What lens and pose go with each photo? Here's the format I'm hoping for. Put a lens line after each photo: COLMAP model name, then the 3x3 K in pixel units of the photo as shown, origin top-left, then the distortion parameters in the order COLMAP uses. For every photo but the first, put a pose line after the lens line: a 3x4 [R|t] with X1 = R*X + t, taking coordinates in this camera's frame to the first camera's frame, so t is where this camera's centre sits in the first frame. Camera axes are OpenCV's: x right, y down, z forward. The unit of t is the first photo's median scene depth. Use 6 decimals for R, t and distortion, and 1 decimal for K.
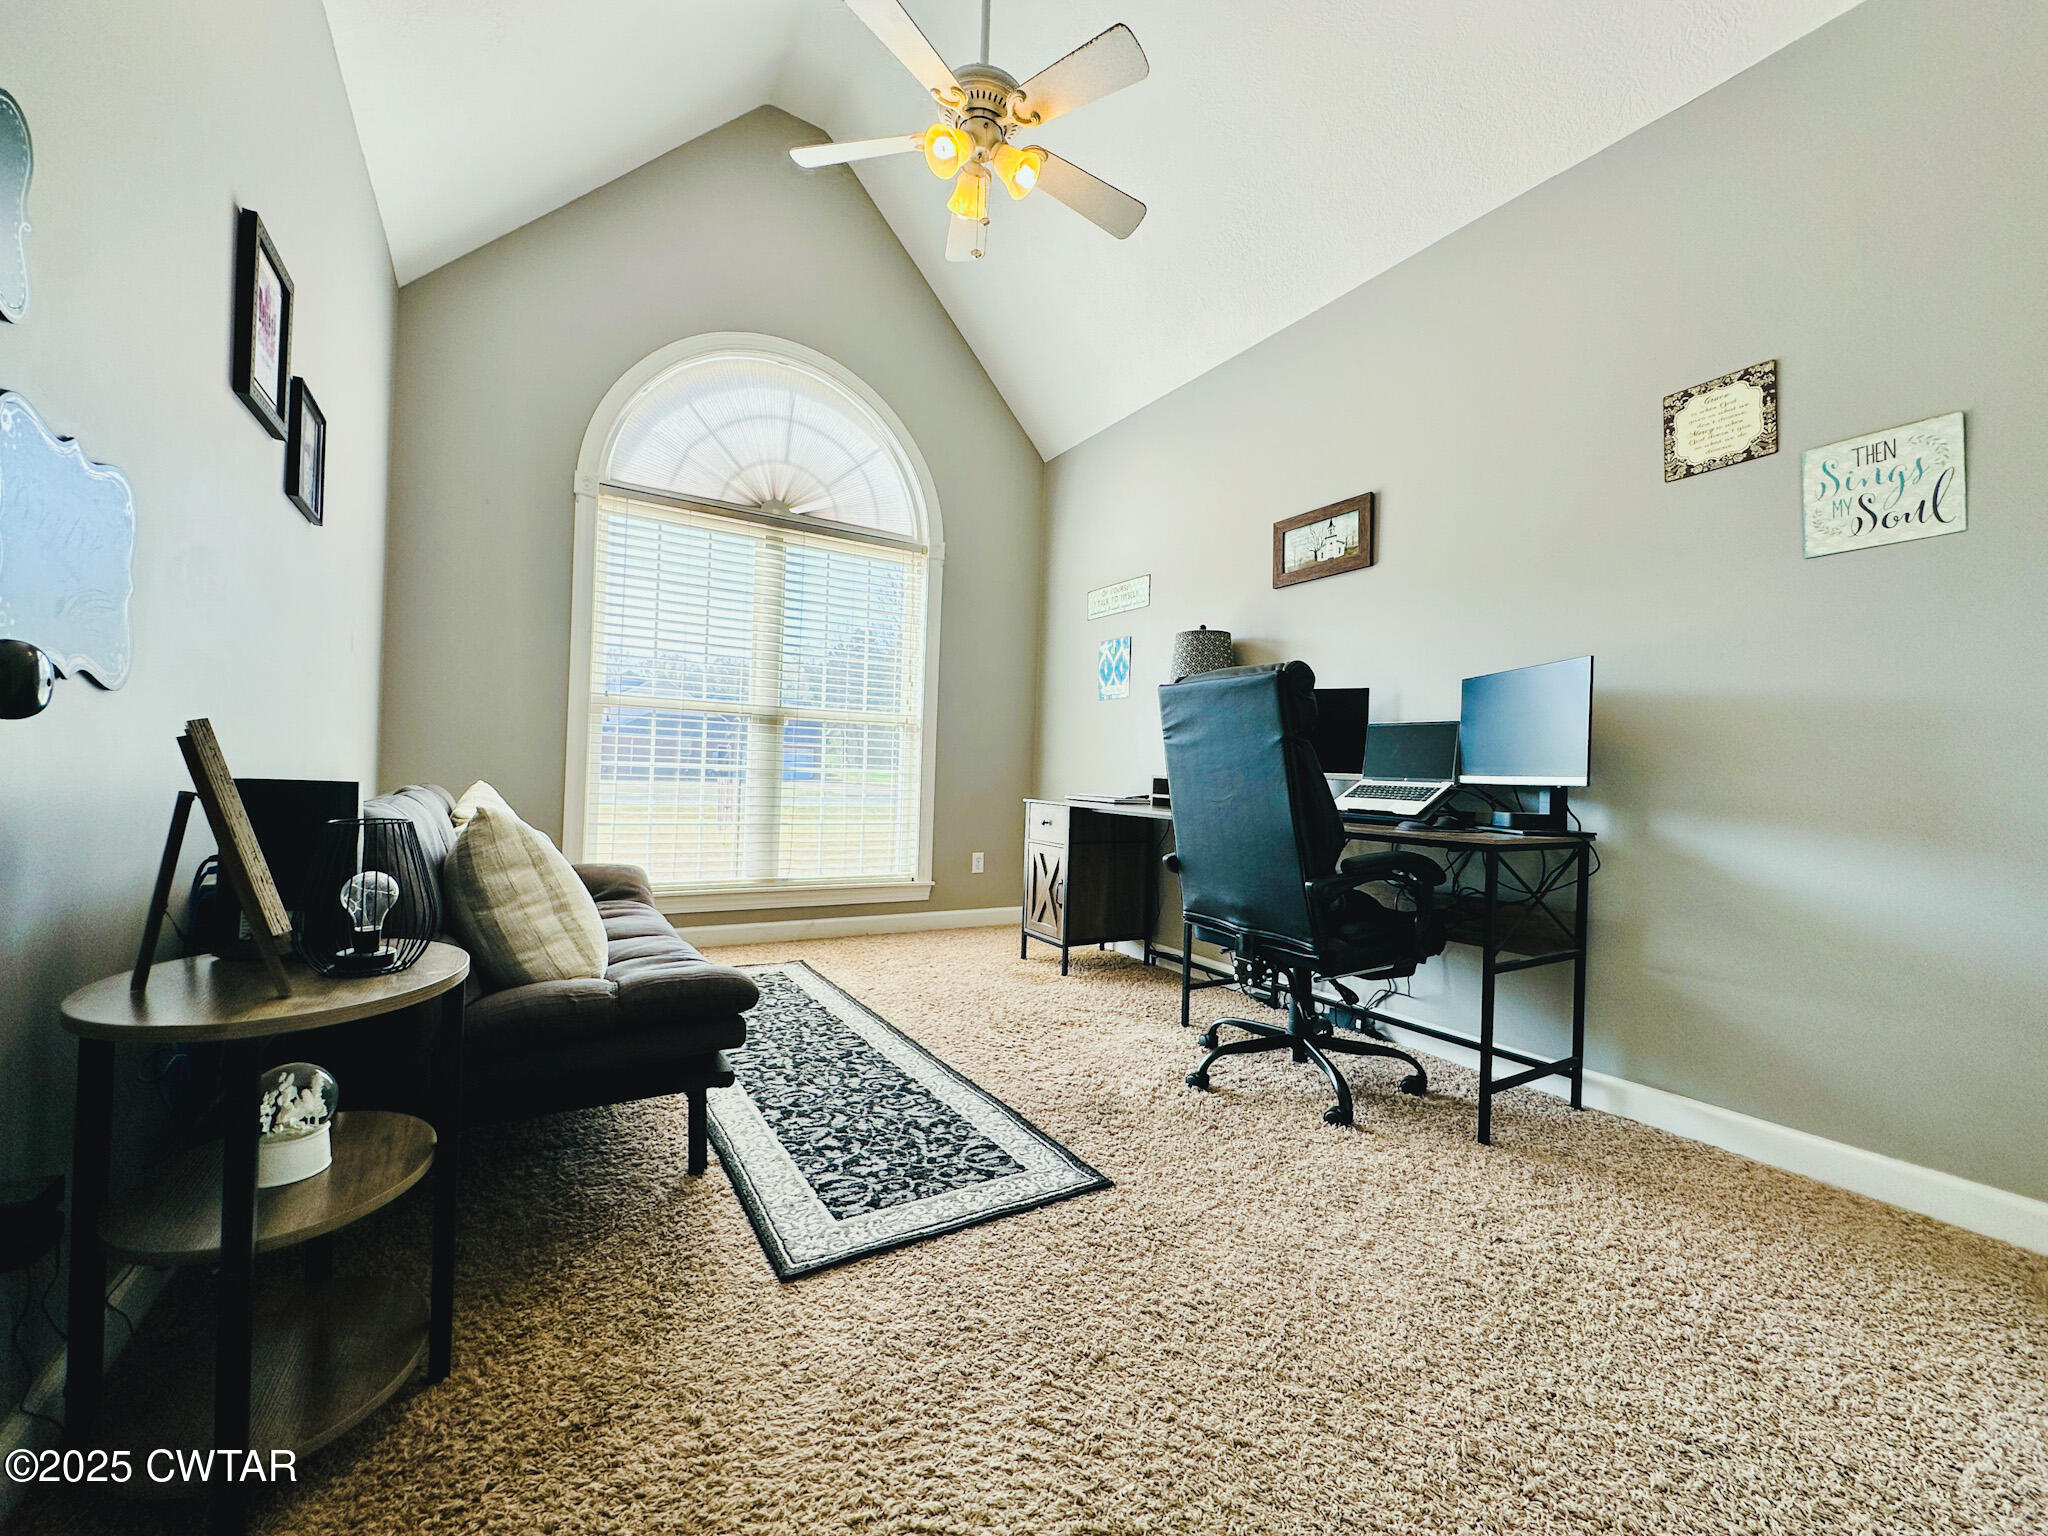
lens RADIAL K [[816.7, 0, 1024.0], [0, 816.7, 768.0], [0, 0, 1]] dist [-0.003683, 0.000702]
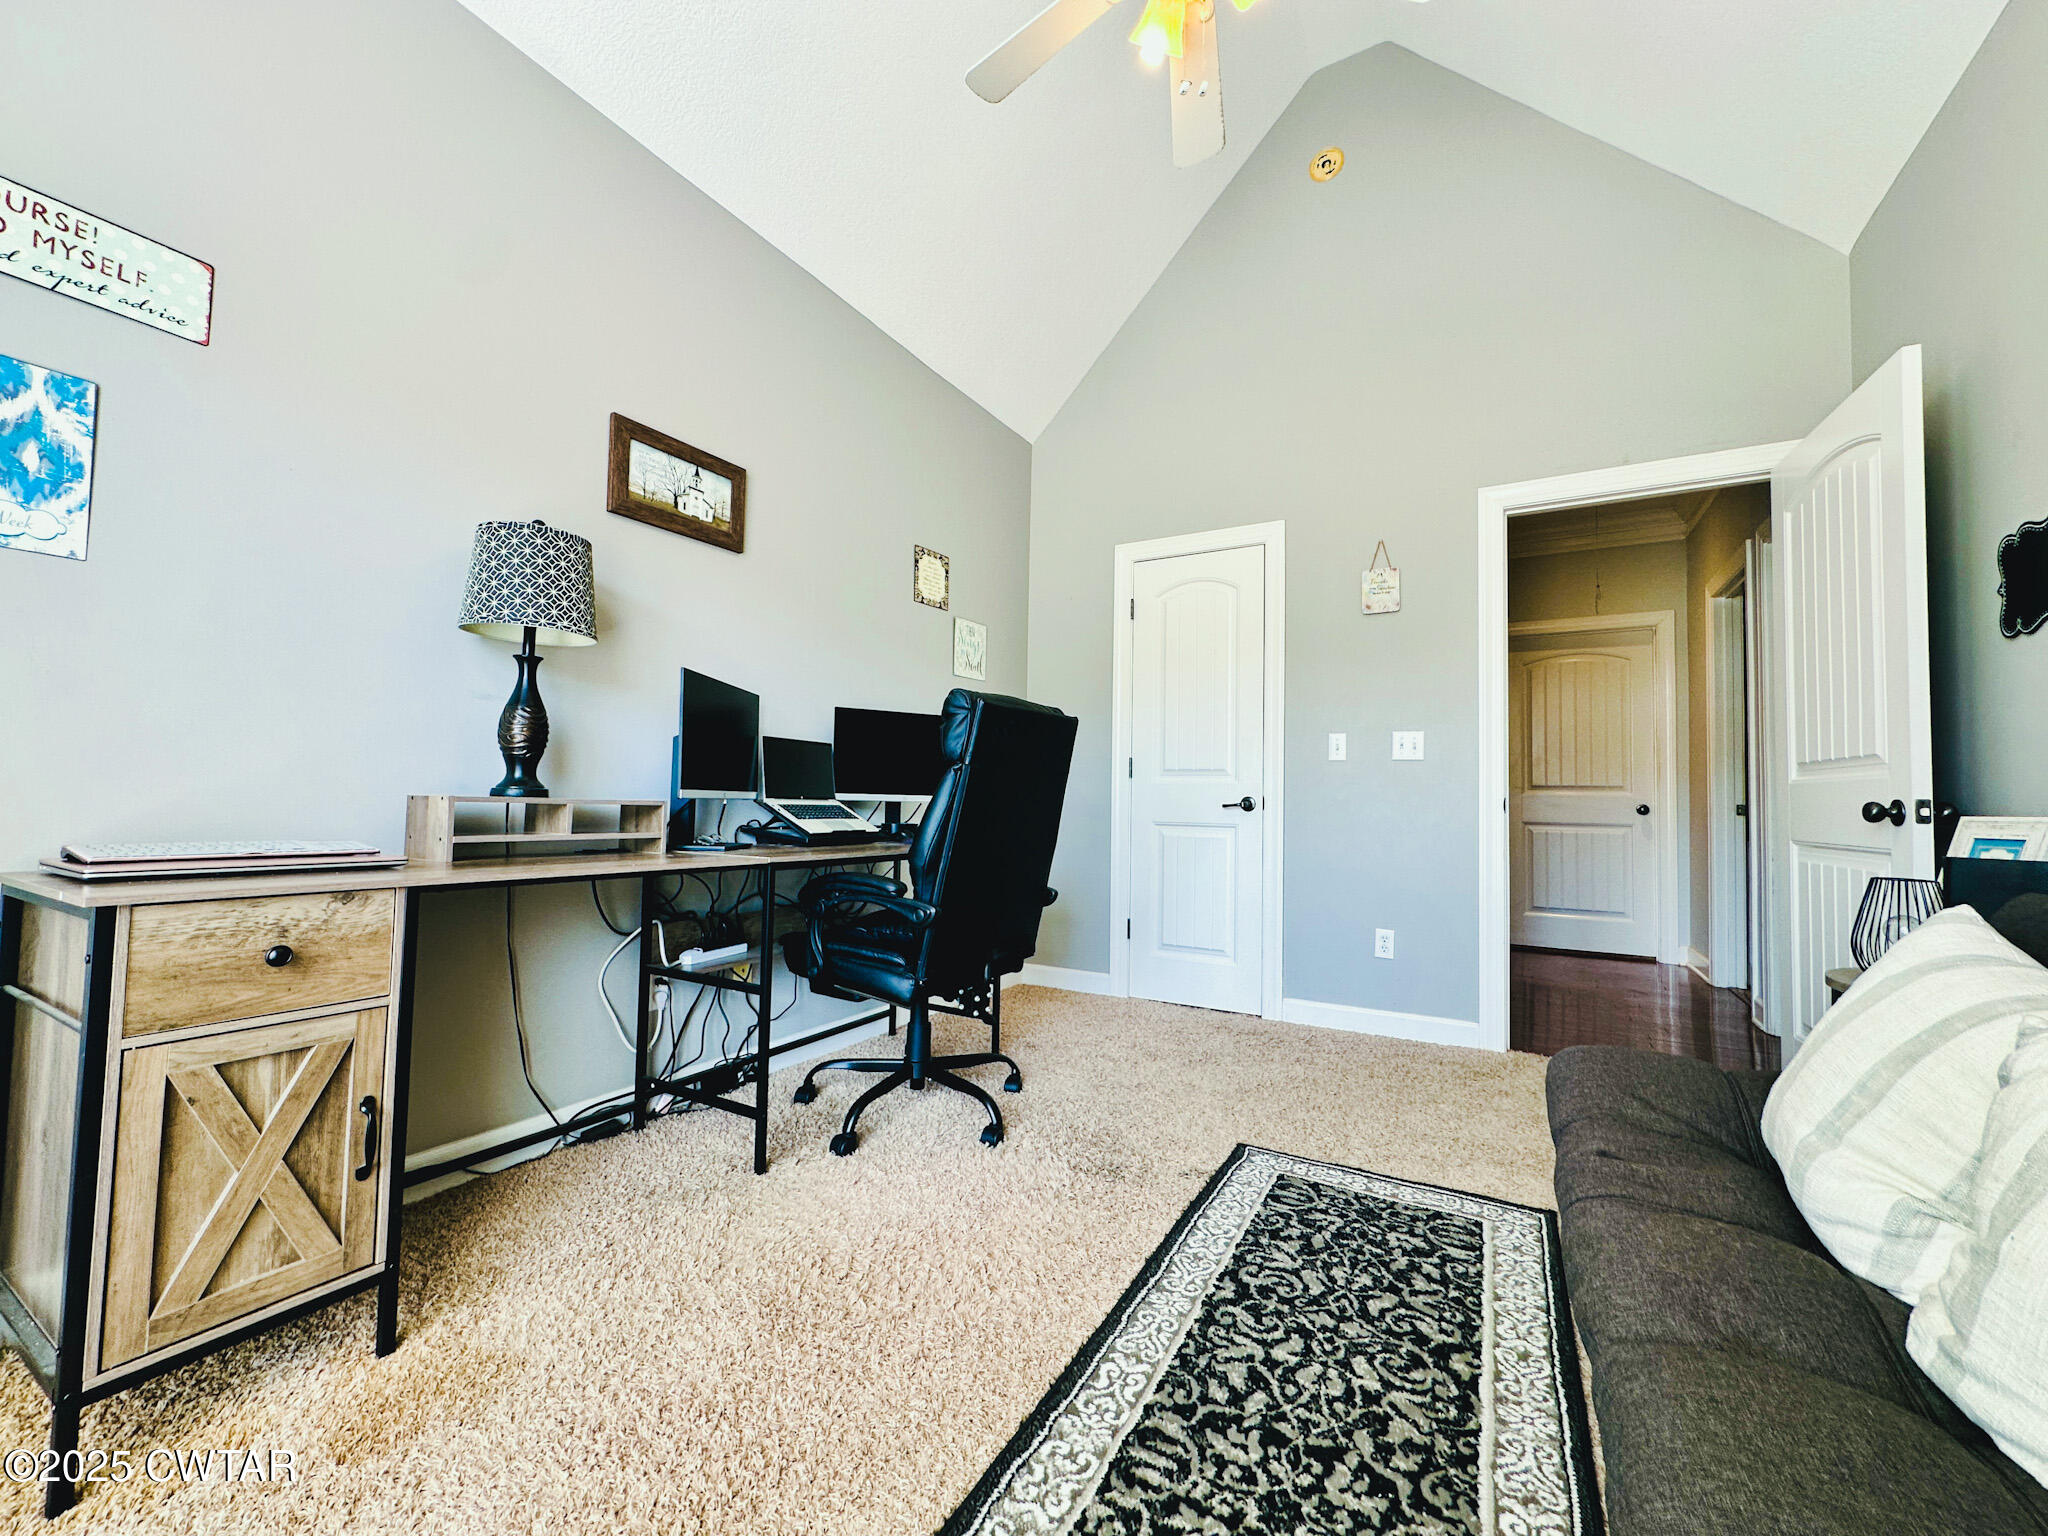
lens RADIAL K [[816.7, 0, 1024.0], [0, 816.7, 768.0], [0, 0, 1]] dist [-0.003683, 0.000702]
pose [[-0.471829, -0.008212, 0.881652, -0.684177], [-0.044255, 0.998917, -0.014380, -0.024758], [-0.880579, -0.045802, -0.471682, 1.573168]]
